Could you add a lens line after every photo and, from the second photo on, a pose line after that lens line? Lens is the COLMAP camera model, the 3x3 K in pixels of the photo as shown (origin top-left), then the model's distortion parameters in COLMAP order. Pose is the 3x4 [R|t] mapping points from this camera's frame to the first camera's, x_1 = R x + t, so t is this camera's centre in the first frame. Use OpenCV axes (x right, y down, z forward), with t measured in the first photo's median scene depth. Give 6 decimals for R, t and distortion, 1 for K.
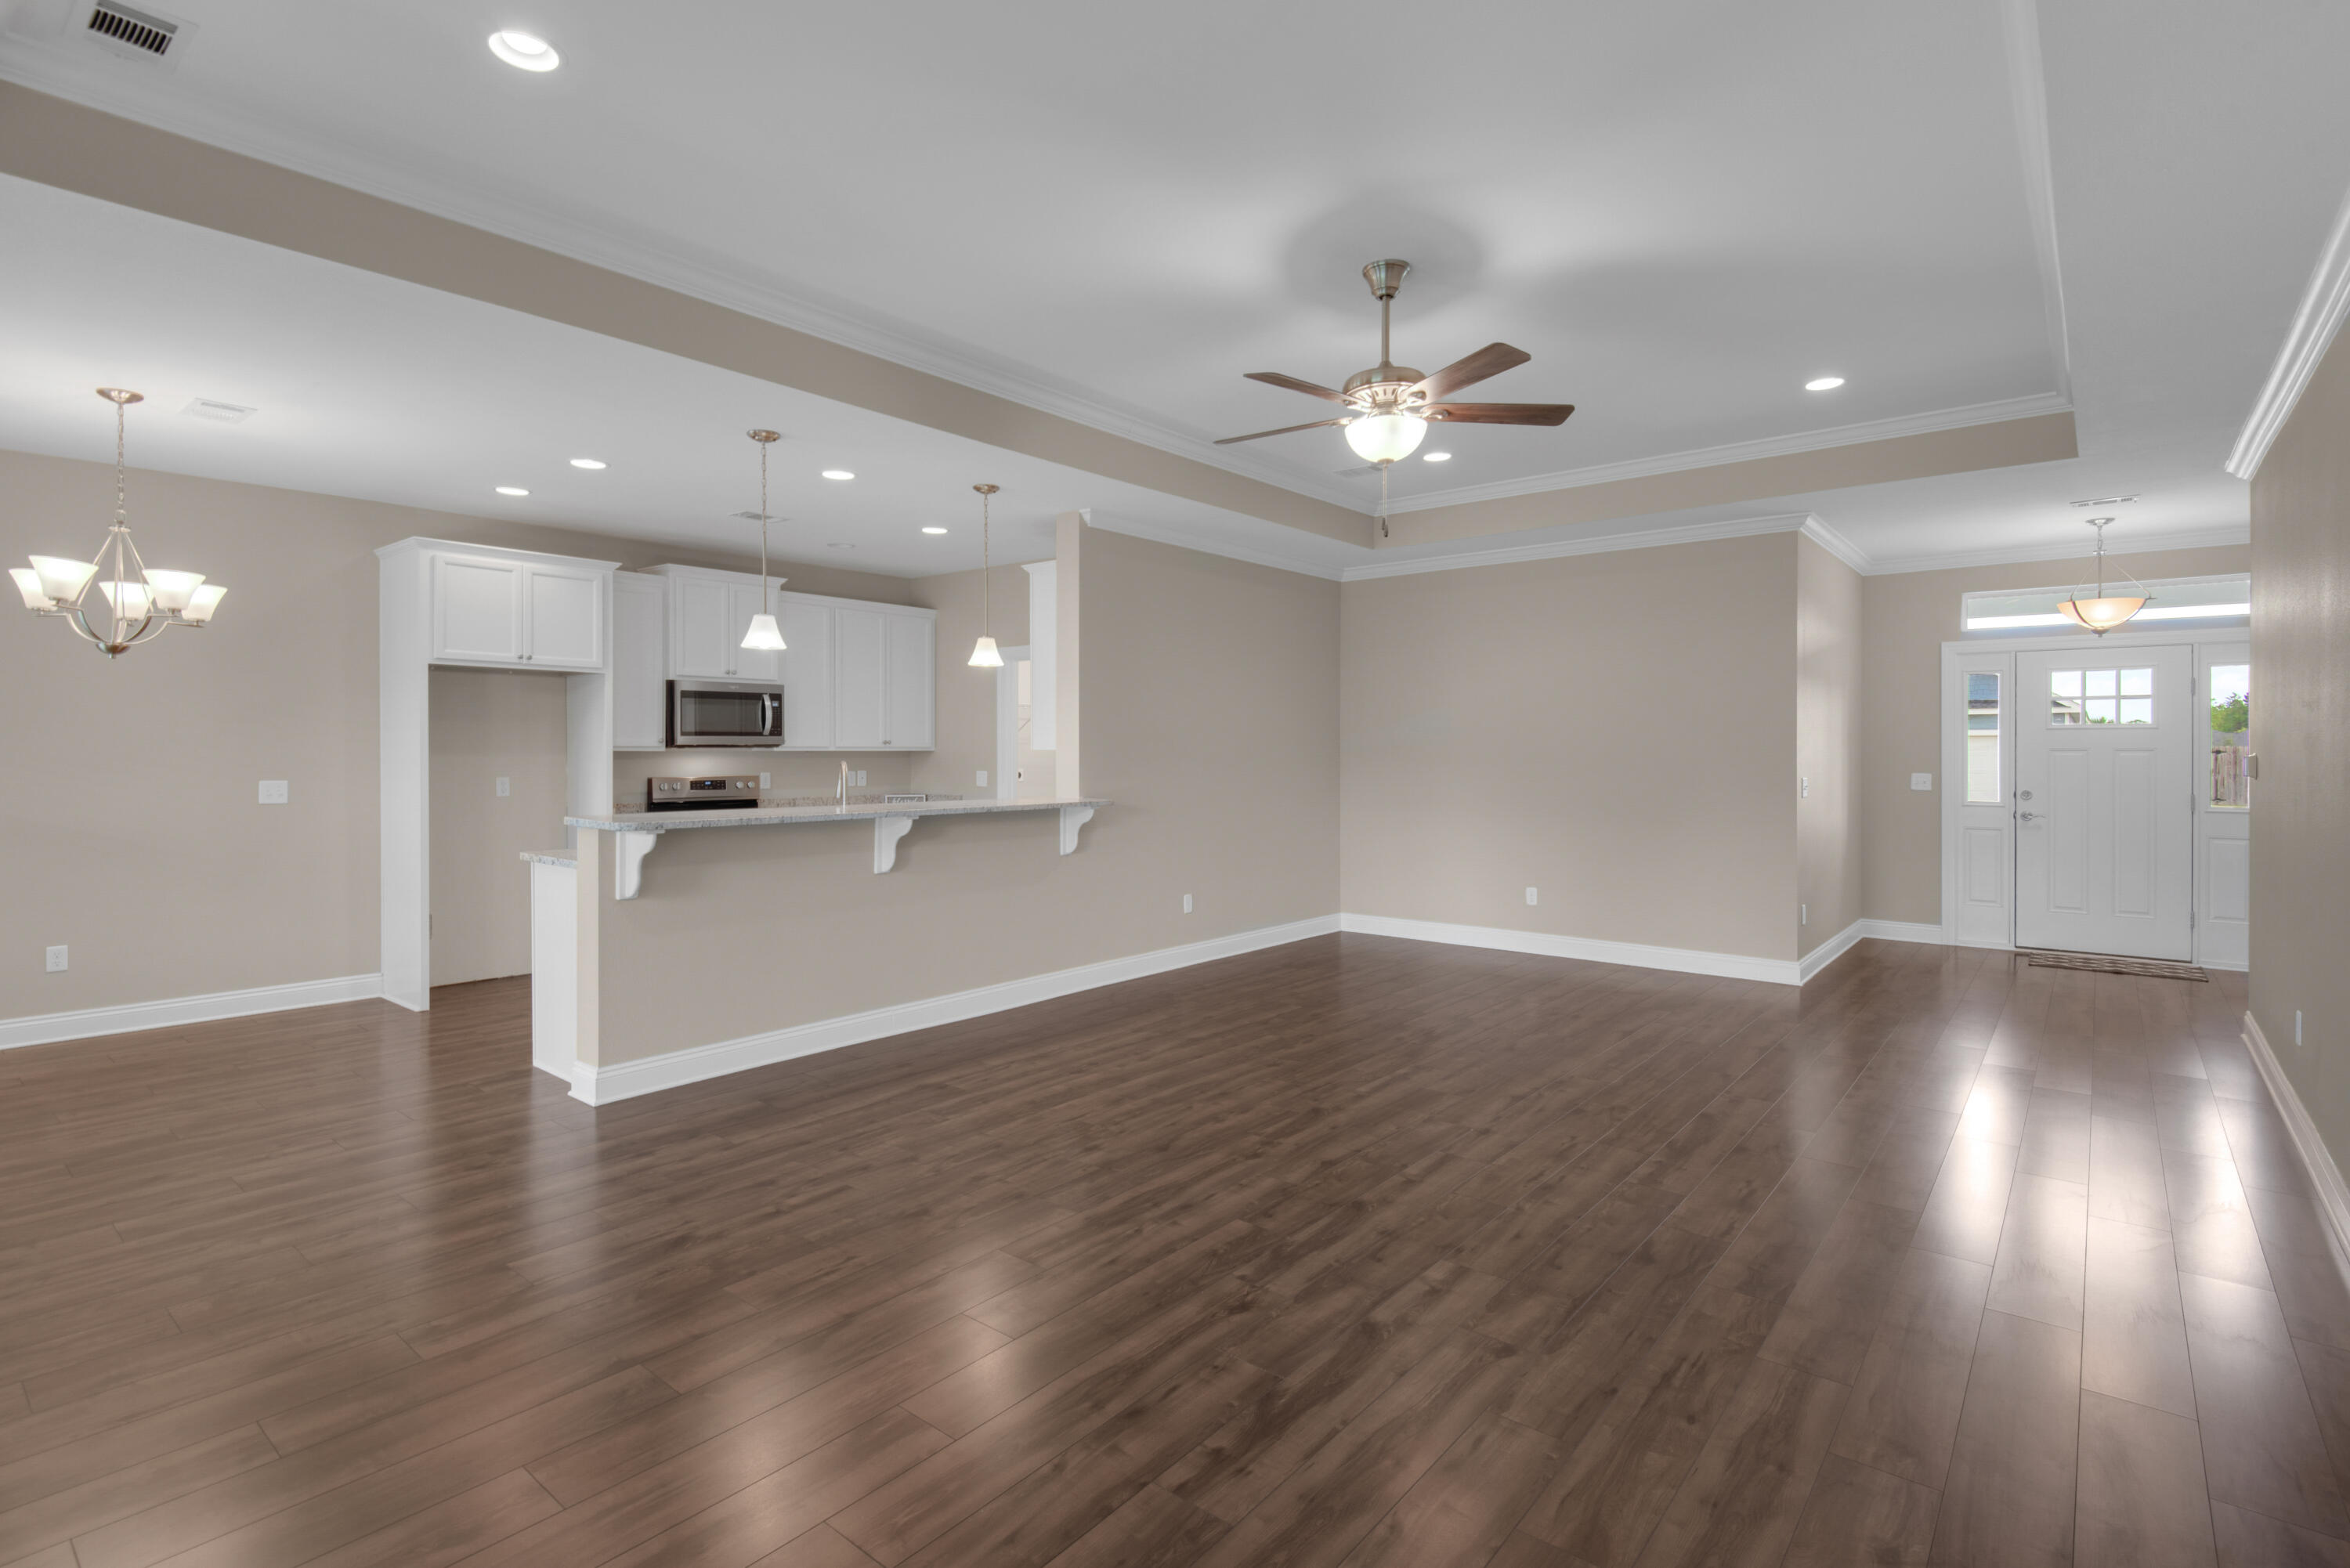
lens RADIAL K [[1143.5, 0, 1135.7], [0, 1143.5, 749.2], [0, 0, 1]] dist [0.035680, -0.027479]
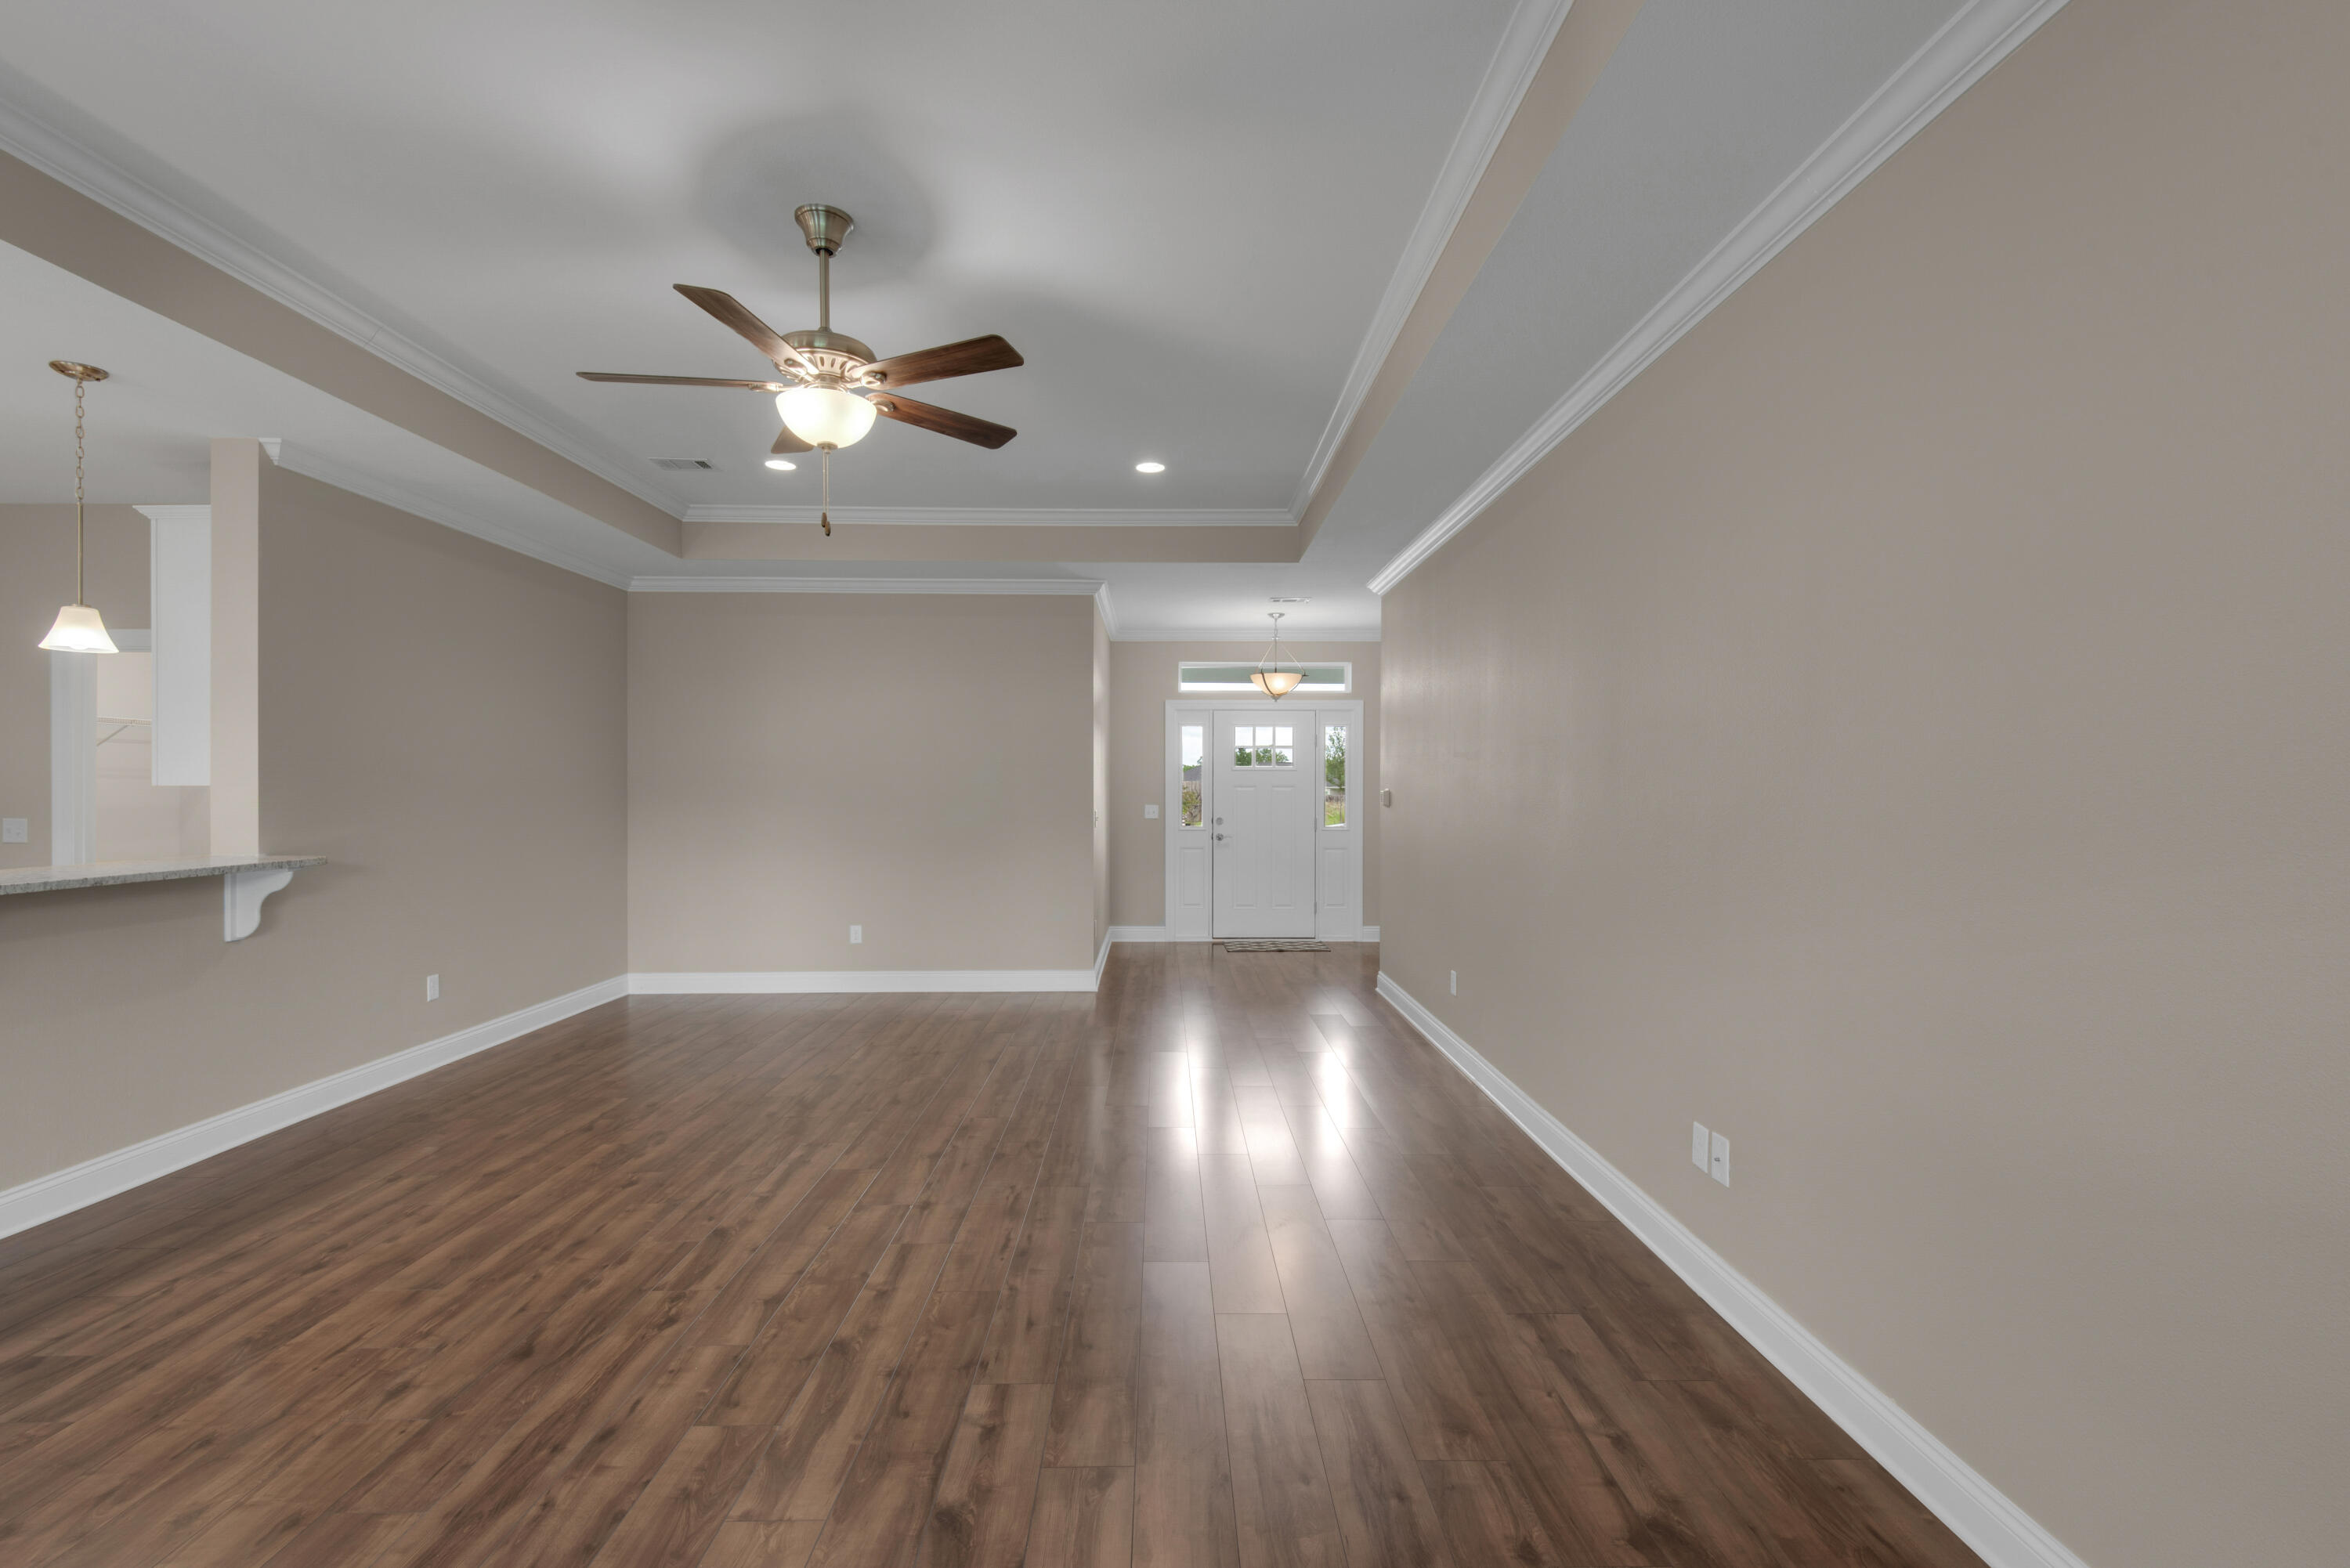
lens RADIAL K [[1082.2, 0, 1201.0], [0, 1082.2, 787.8], [0, 0, 1]] dist [0.031642, -0.018995]
pose [[0.743872, -0.001068, 0.668321, -0.096889], [-0.001227, 0.999995, 0.002964, -0.001566], [-0.668320, -0.003025, 0.743867, 0.185379]]
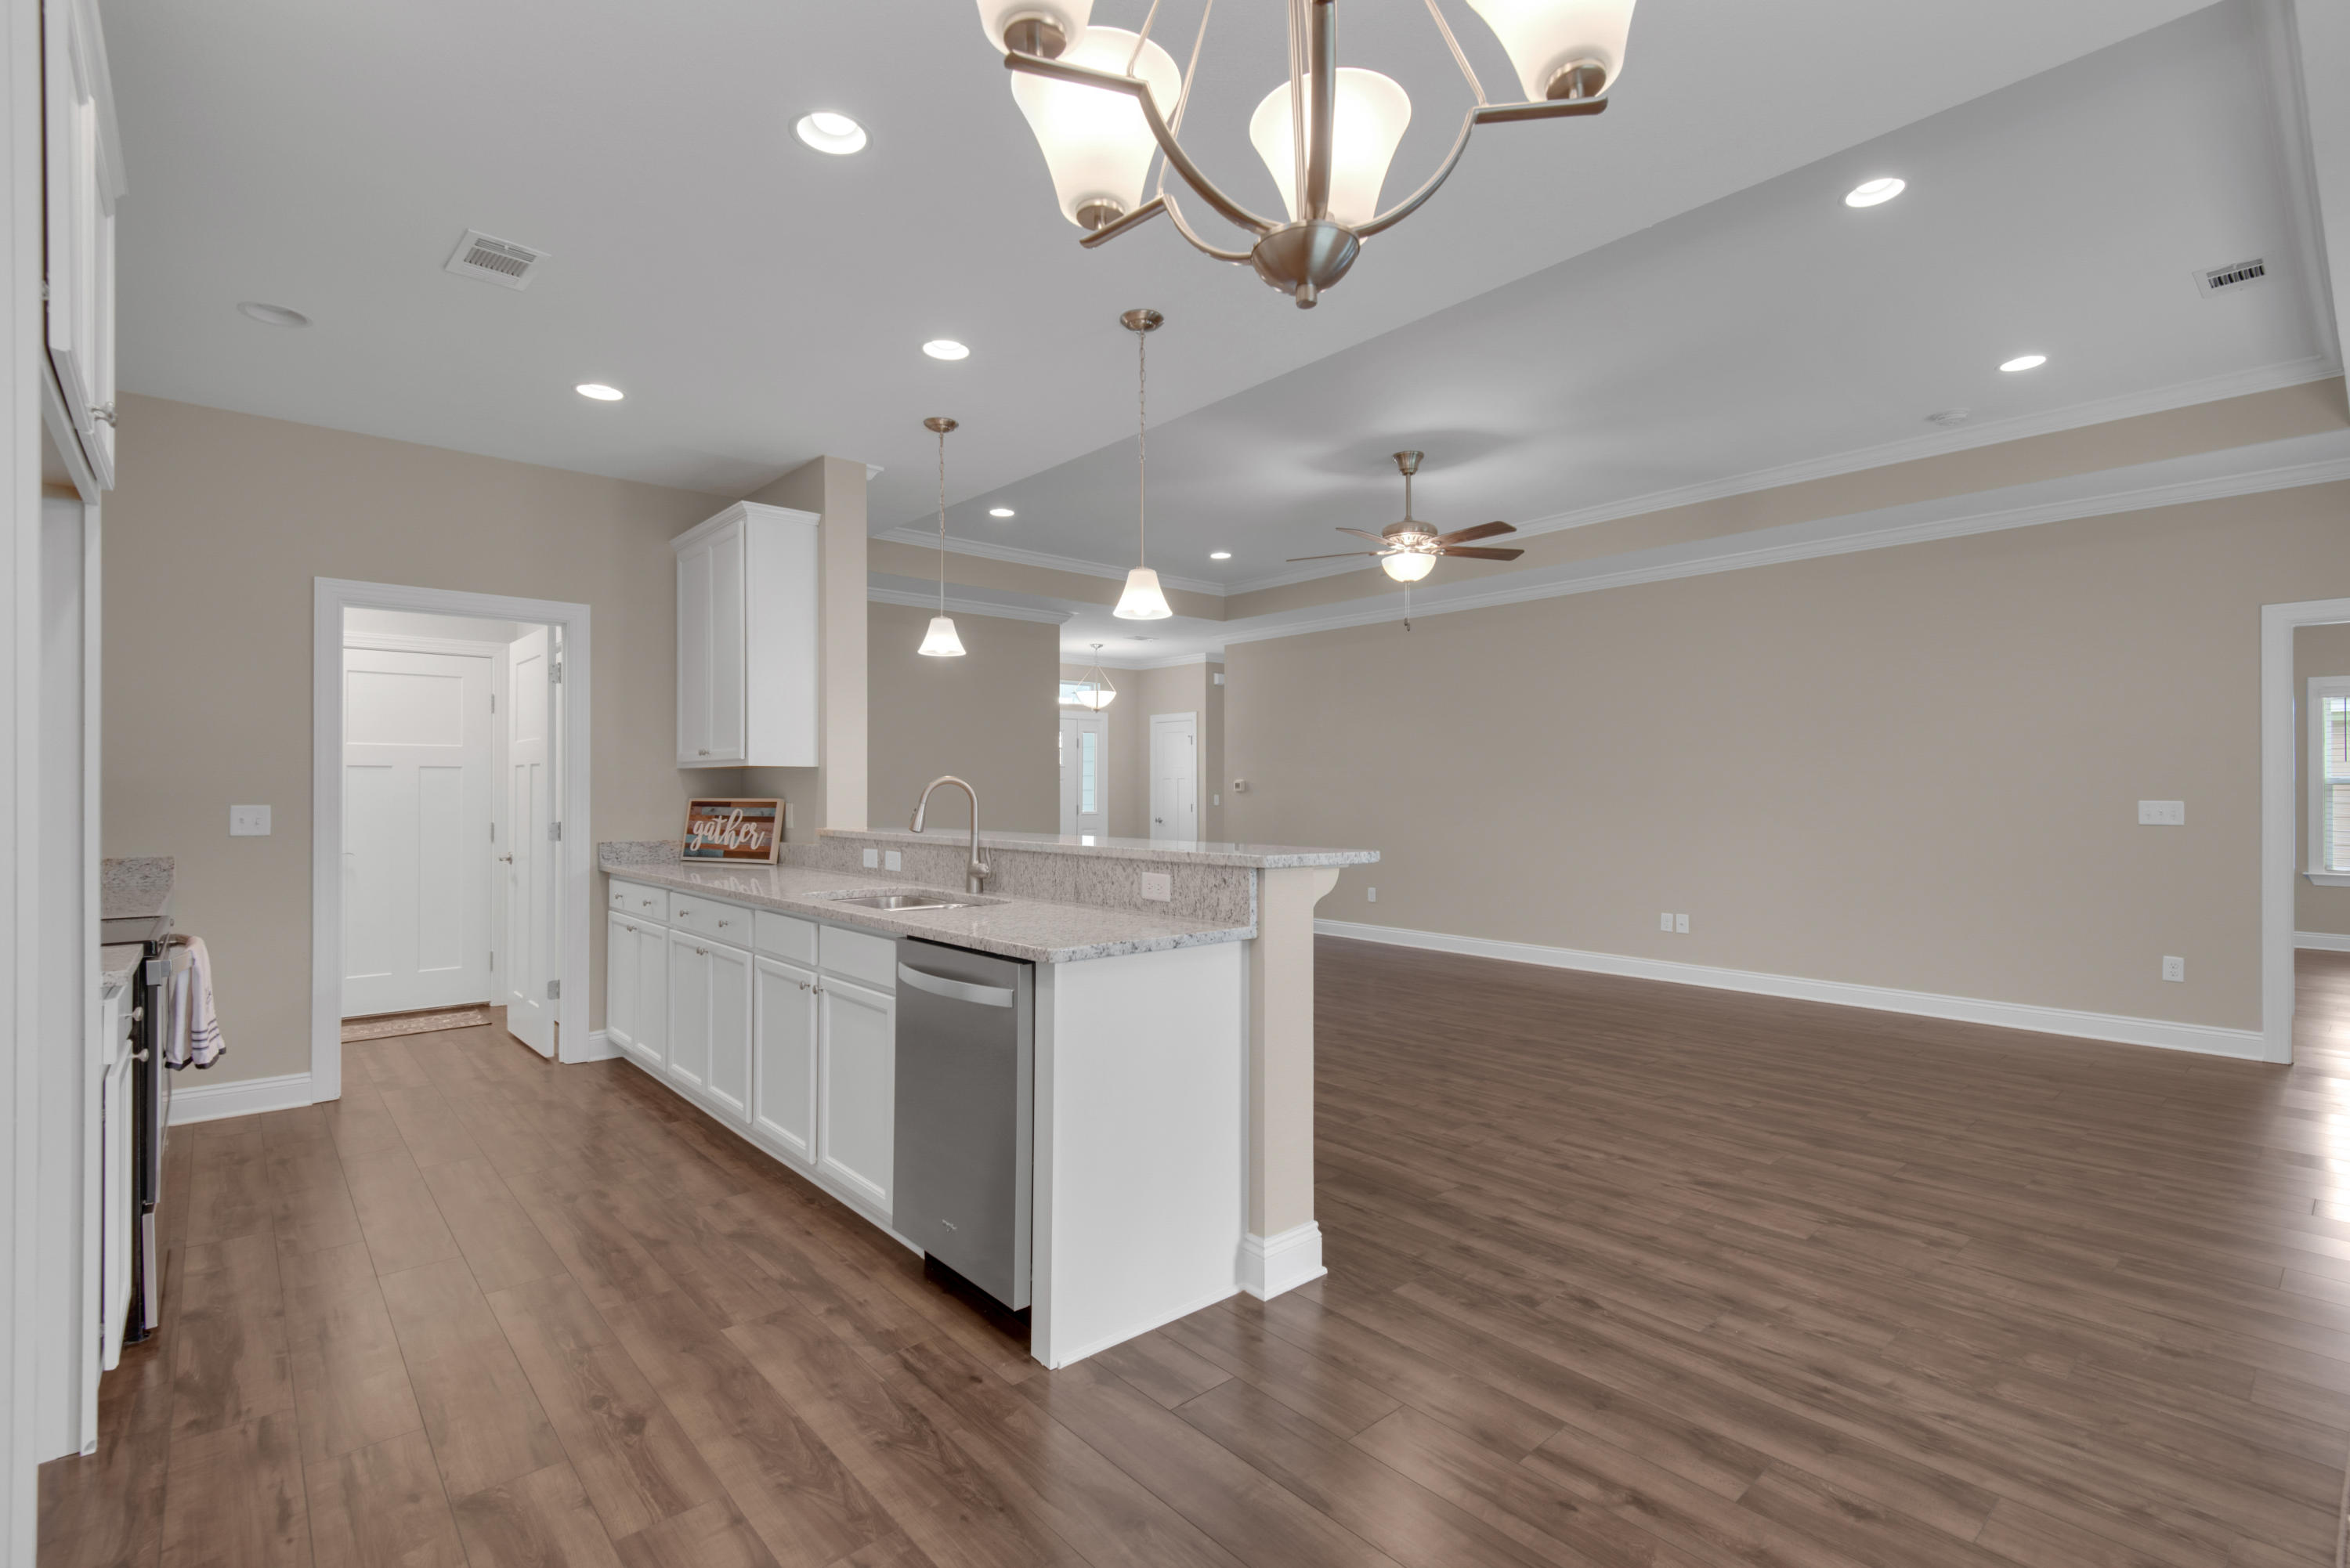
lens RADIAL K [[1064.0, 0, 1222.8], [0, 1064.0, 777.0], [0, 0, 1]] dist [0.030292, -0.017967]
pose [[0.116055, 0.011253, 0.993179, -1.037376], [-0.002434, 0.999936, -0.011045, 0.020785], [-0.993240, -0.001136, 0.116075, 0.922156]]
